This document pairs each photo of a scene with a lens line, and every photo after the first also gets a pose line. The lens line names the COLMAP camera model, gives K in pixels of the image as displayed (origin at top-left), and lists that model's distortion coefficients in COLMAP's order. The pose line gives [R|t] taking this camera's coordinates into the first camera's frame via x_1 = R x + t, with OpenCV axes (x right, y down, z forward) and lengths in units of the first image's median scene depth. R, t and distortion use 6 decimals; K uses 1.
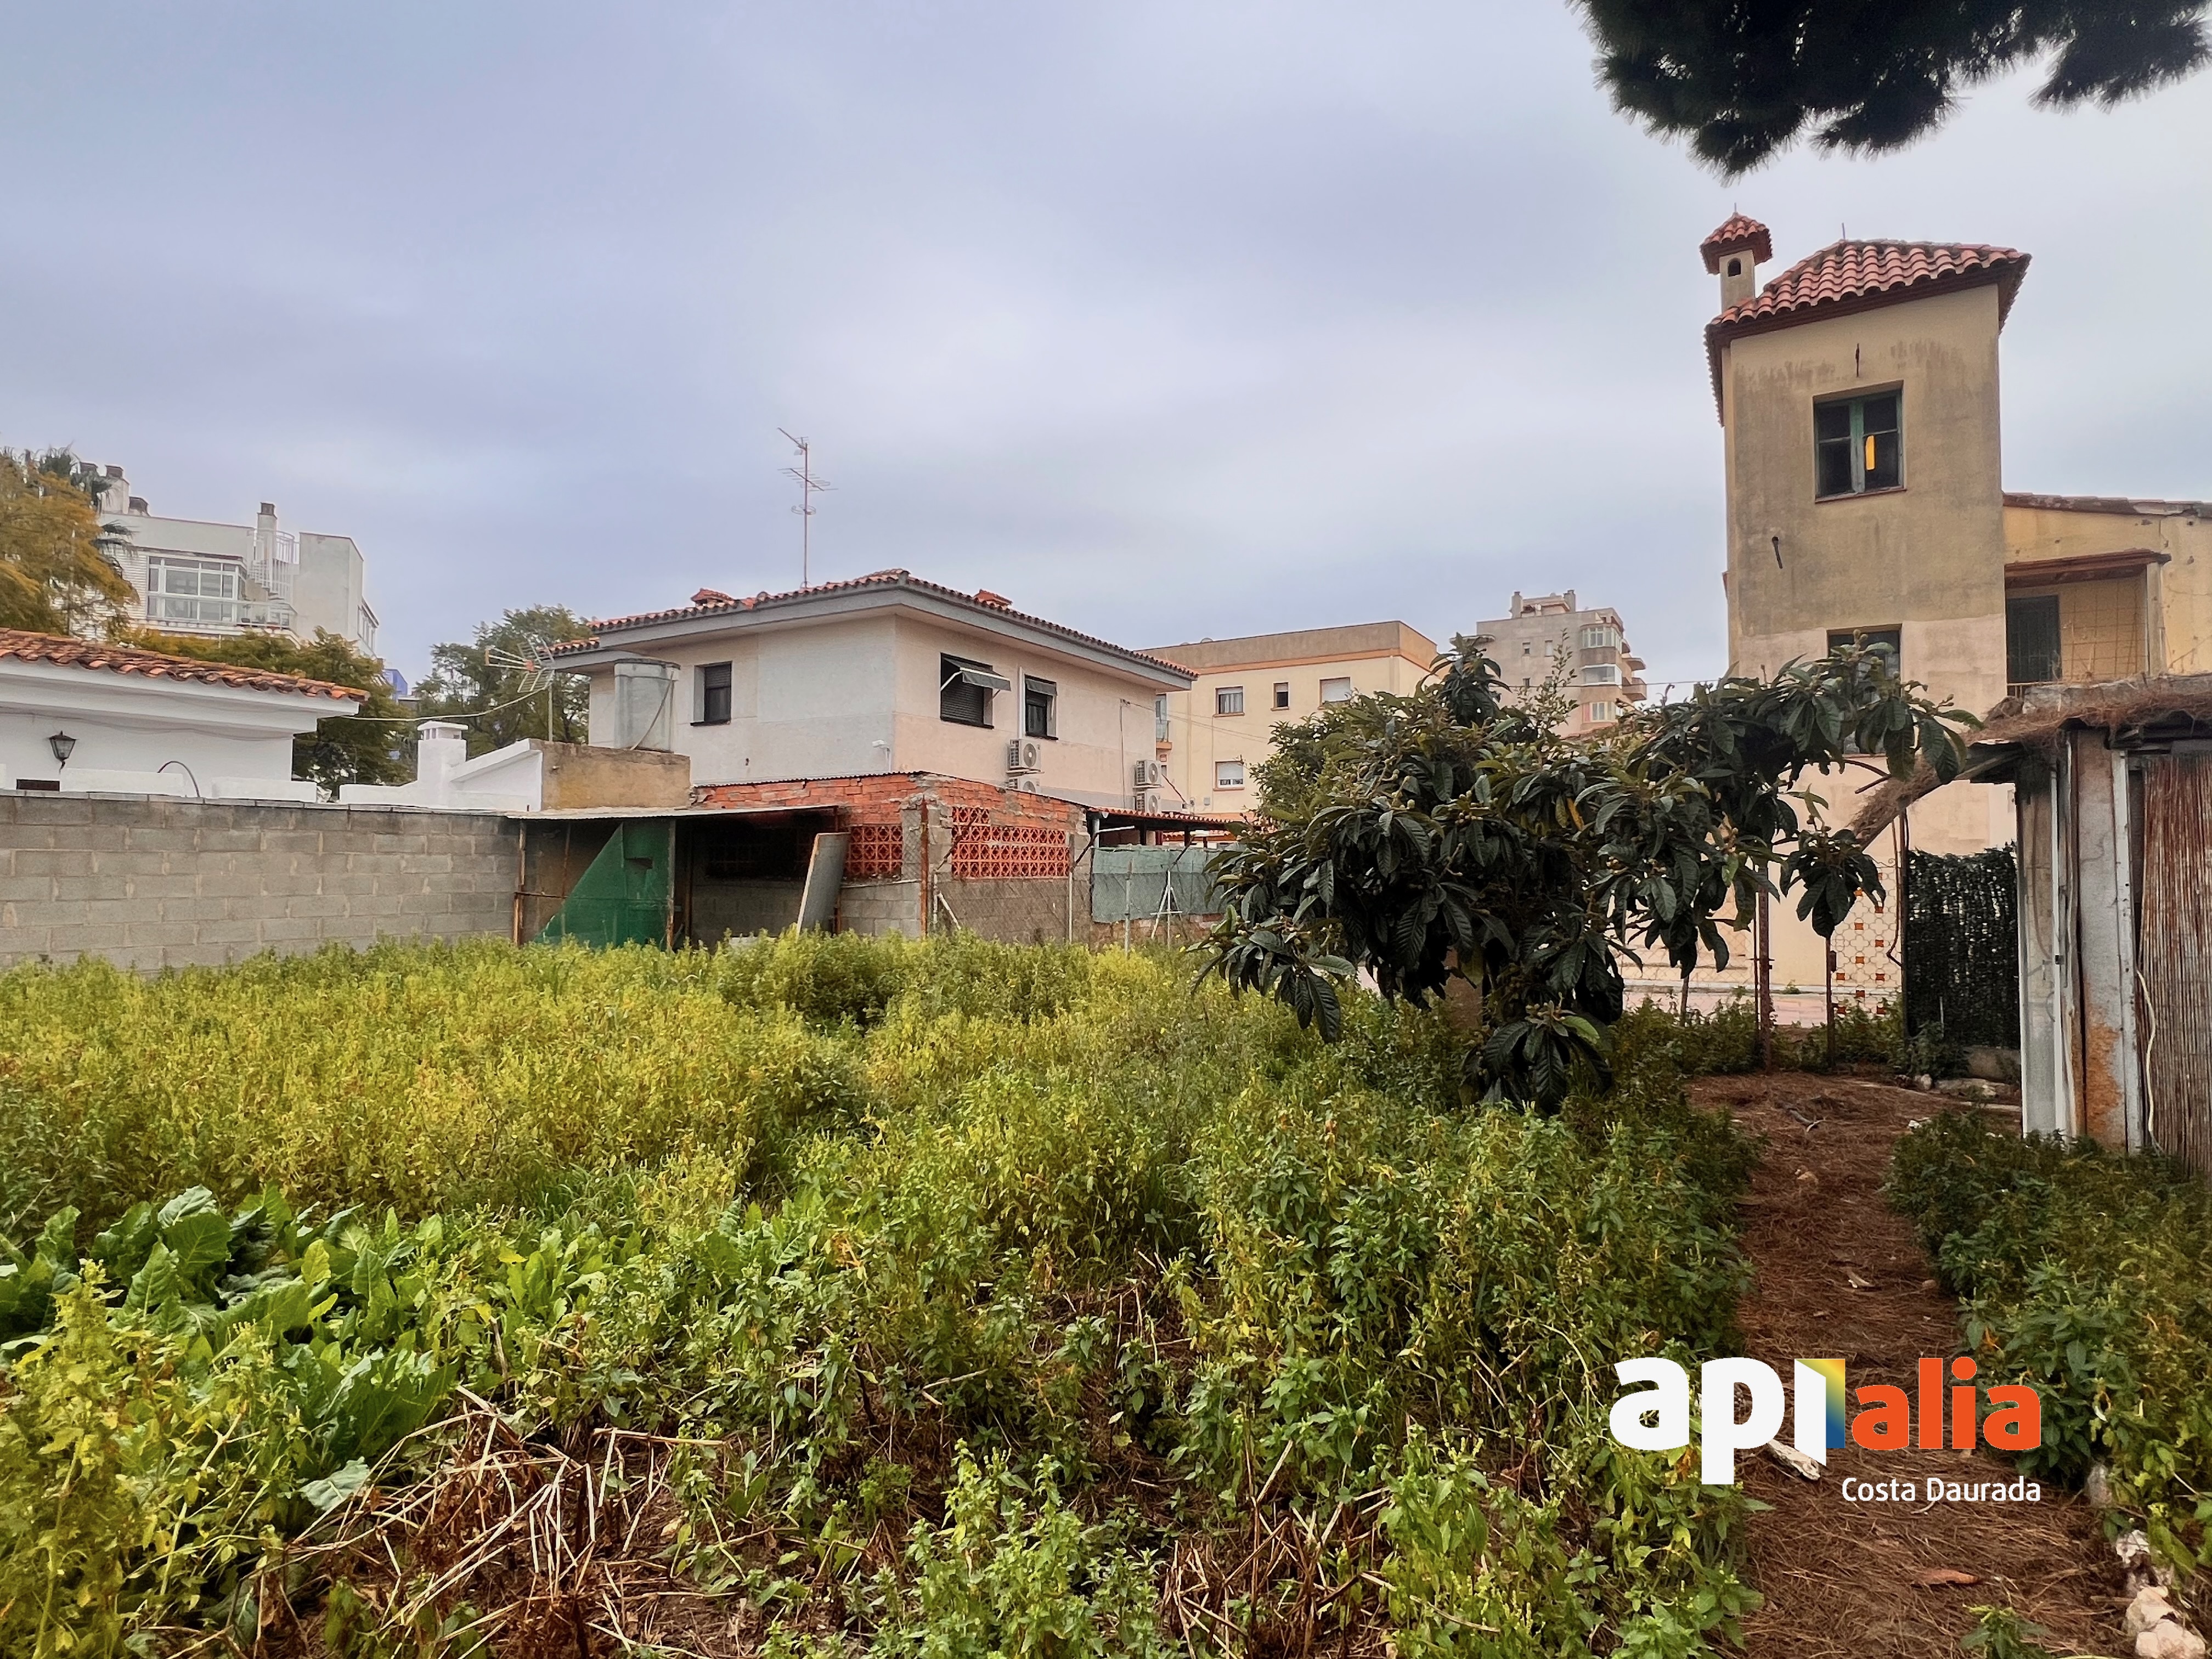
lens RADIAL K [[1147.9, 0, 1097.6], [0, 1147.9, 830.9], [0, 0, 1]] dist [-0.000183, -0.000167]
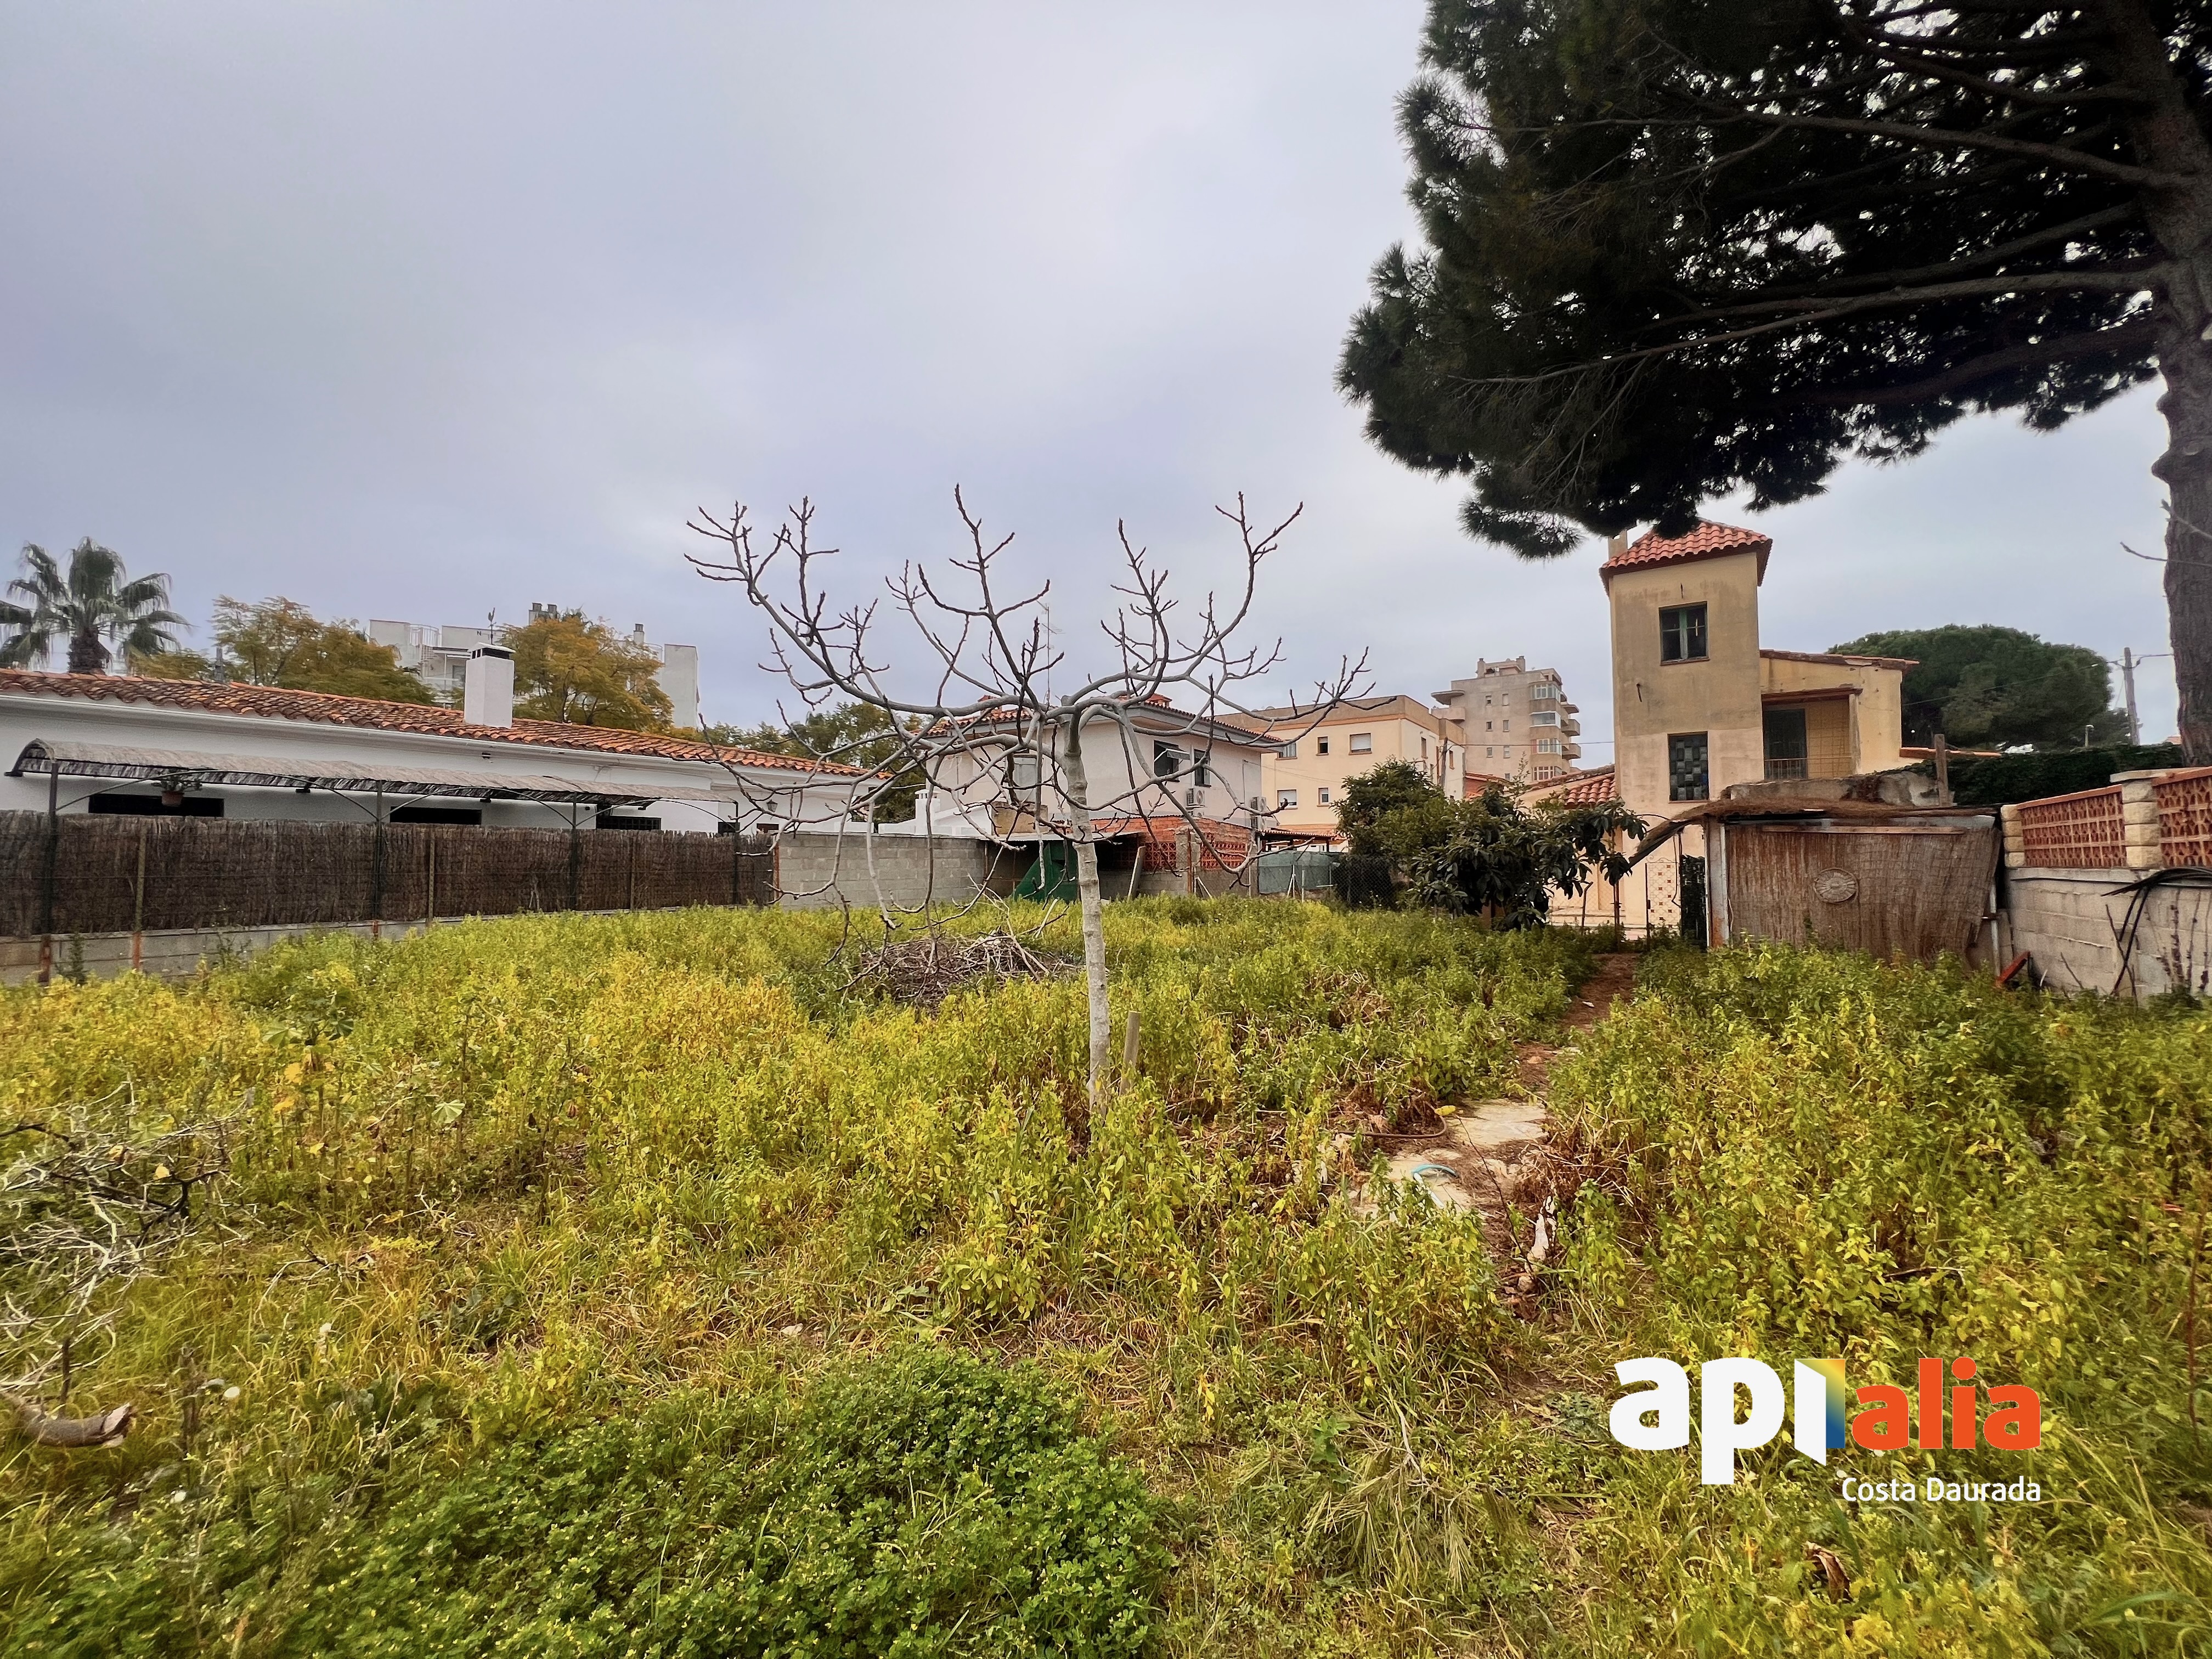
lens RADIAL K [[883.6, 0, 1097.8], [0, 883.6, 825.4], [0, 0, 1]] dist [-0.002442, 0.000284]
pose [[0.998355, -0.006498, -0.056971, -0.201582], [0.005972, 0.999938, -0.009406, -0.018948], [0.057028, 0.009051, 0.998332, -0.470751]]
